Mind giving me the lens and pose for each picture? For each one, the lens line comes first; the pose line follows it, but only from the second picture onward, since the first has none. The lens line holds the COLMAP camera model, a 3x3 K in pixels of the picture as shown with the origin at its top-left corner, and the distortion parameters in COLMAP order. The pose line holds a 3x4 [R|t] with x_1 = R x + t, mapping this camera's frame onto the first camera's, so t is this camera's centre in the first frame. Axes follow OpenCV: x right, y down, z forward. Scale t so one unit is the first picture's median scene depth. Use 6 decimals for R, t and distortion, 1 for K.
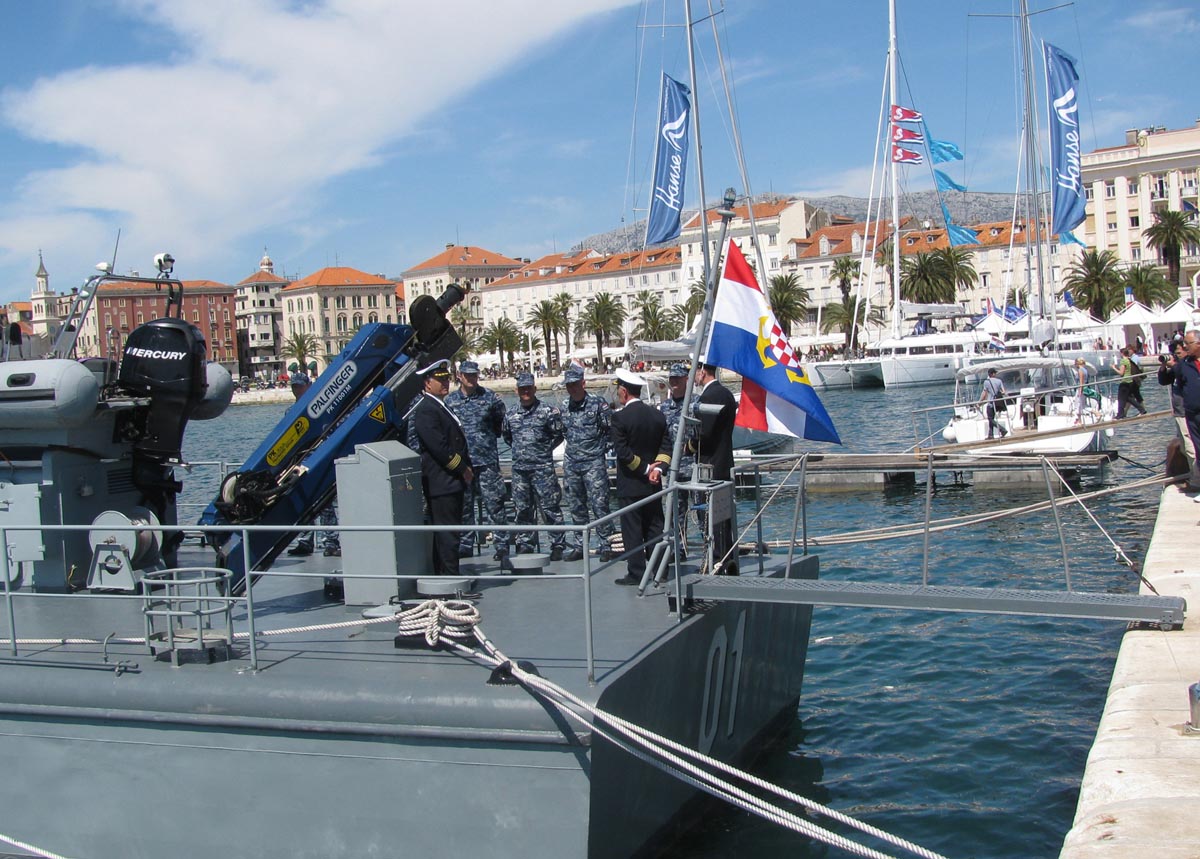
lens RADIAL K [[1724.9, 0, 600.0], [0, 1724.9, 429.5], [0, 0, 1]] dist [-0.087882, 0.051059]
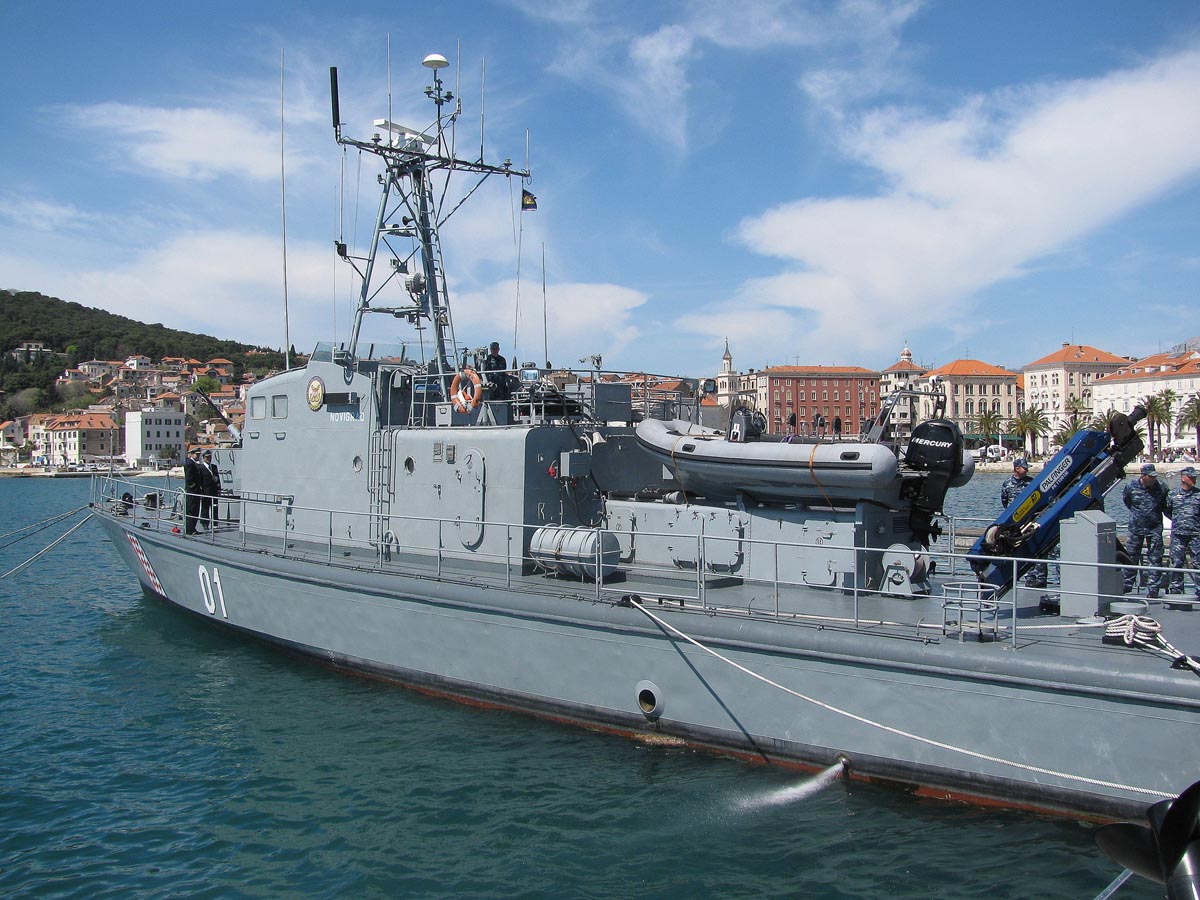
lens RADIAL K [[1503.9, 0, 600.0], [0, 1503.9, 450.0], [0, 0, 1]] dist [-0.080013, 0.052718]
pose [[0.928996, 0.052098, -0.366403, -0.044971], [-0.062364, 0.997922, -0.016228, 0.001993], [0.364796, 0.037926, 0.930315, -0.335093]]
